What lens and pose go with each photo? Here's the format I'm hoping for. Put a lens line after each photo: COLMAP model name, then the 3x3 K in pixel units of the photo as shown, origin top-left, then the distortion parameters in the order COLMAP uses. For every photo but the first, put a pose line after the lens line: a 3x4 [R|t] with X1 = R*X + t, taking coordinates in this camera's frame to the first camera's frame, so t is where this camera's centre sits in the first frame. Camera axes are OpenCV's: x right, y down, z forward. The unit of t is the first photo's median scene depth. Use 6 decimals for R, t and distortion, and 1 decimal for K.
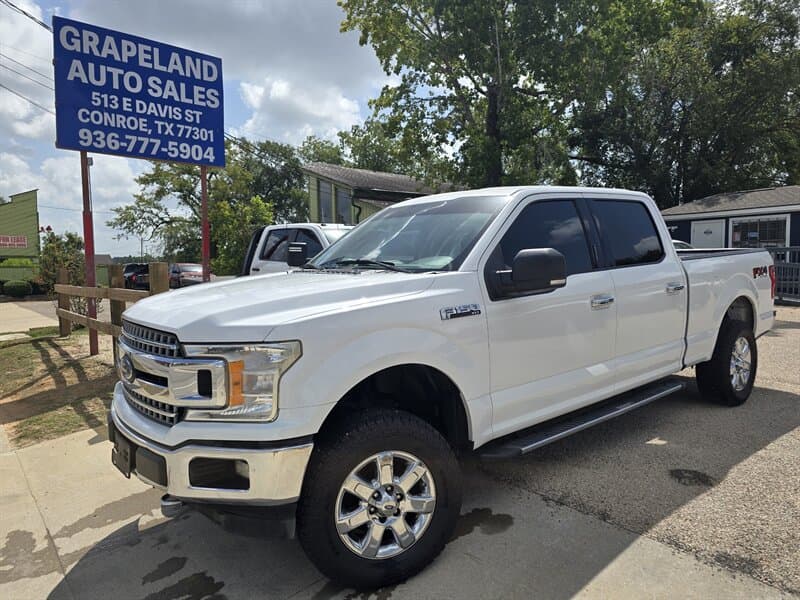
lens RADIAL K [[616.8, 0, 396.8], [0, 616.8, 301.2], [0, 0, 1]] dist [0.009138, -0.009387]
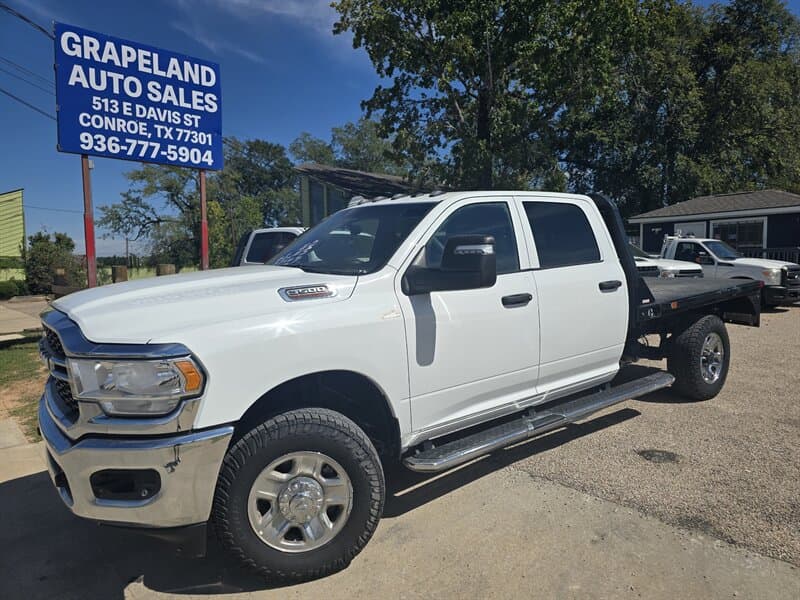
lens RADIAL K [[623.7, 0, 414.8], [0, 623.7, 306.6], [0, 0, 1]] dist [0.000032, -0.012236]
pose [[0.999035, -0.002512, 0.043856, -0.008088], [0.002167, 0.999966, 0.007926, 0.000641], [-0.043875, -0.007824, 0.999006, -0.046746]]
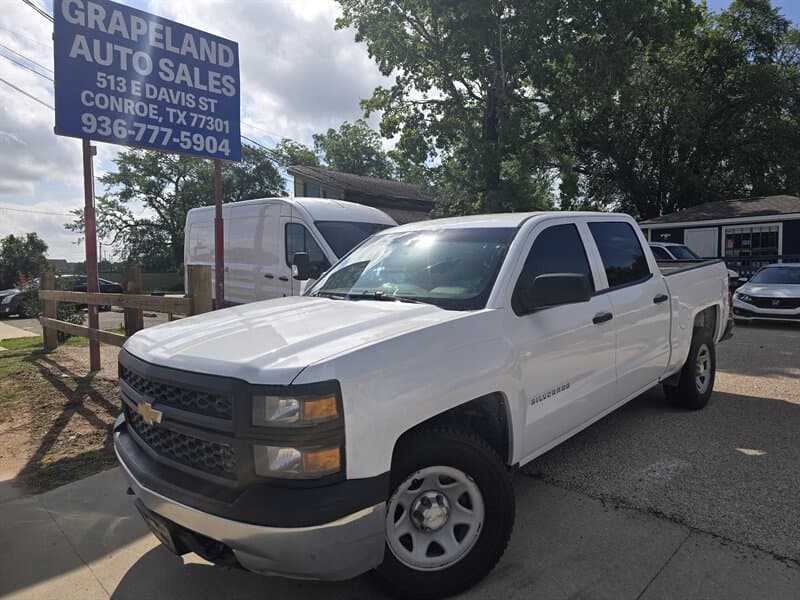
lens RADIAL K [[610.1, 0, 410.2], [0, 610.1, 297.3], [0, 0, 1]] dist [0.008837, -0.014278]
pose [[0.996092, 0.000752, 0.088319, -0.114417], [0.000712, 0.999863, -0.016536, -0.002467], [-0.088320, 0.016534, 0.995955, 0.090115]]
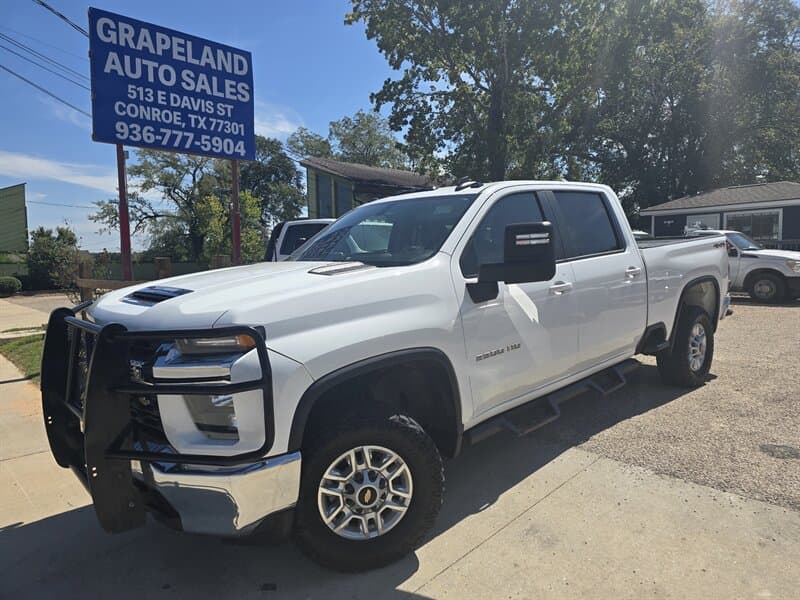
lens RADIAL K [[618.7, 0, 403.4], [0, 618.7, 305.3], [0, 0, 1]] dist [0.002961, -0.011288]
pose [[0.998827, -0.006112, 0.048038, -0.092075], [0.005428, 0.999882, 0.014348, 0.003973], [-0.048120, -0.014071, 0.998742, -0.018300]]
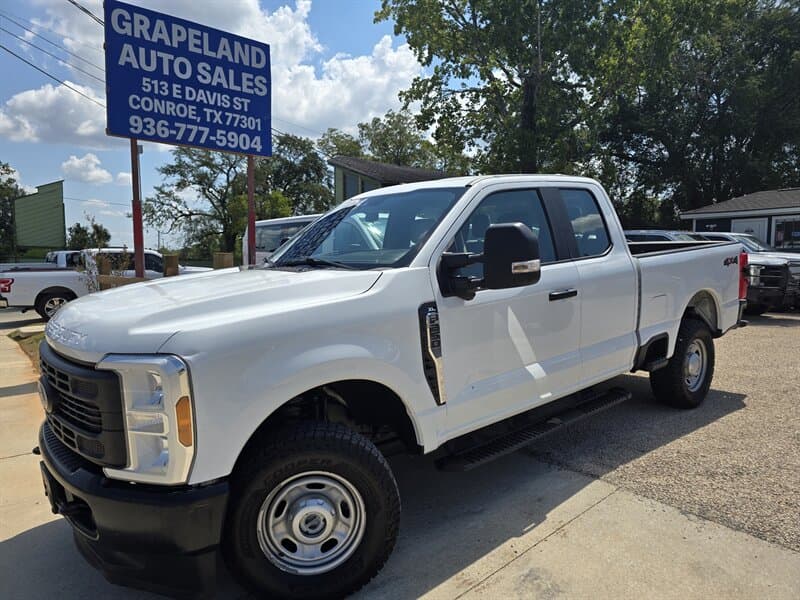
lens RADIAL K [[616.0, 0, 388.1], [0, 616.0, 313.6], [0, 0, 1]] dist [0.005736, -0.008958]
pose [[0.999496, 0.016038, -0.027412, -0.066831], [-0.015314, 0.999533, 0.026431, 0.001835], [0.027823, -0.025998, 0.999275, 0.026267]]
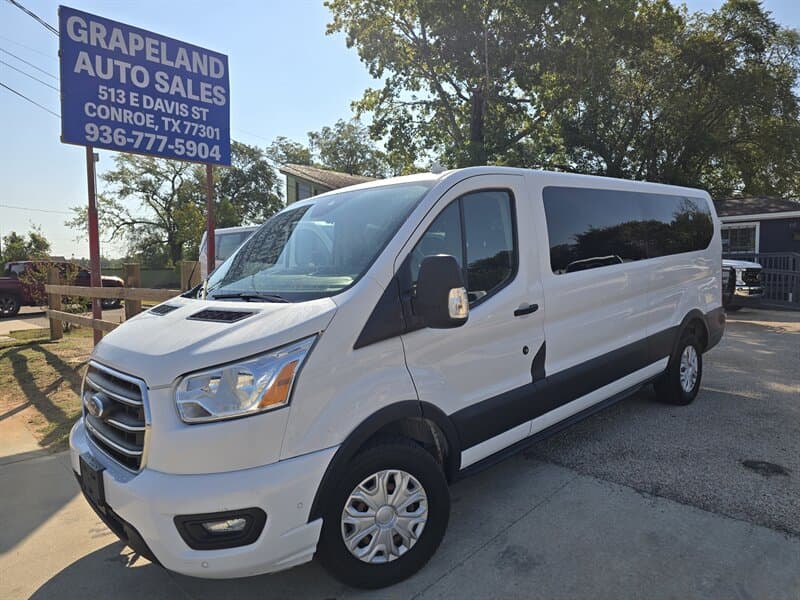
lens RADIAL K [[618.7, 0, 403.4], [0, 618.7, 305.3], [0, 0, 1]] dist [0.002961, -0.011288]
pose [[0.996936, 0.002226, 0.078192, -0.085602], [-0.002127, 0.999997, -0.001355, 0.004771], [-0.078195, 0.001185, 0.996937, 0.000015]]
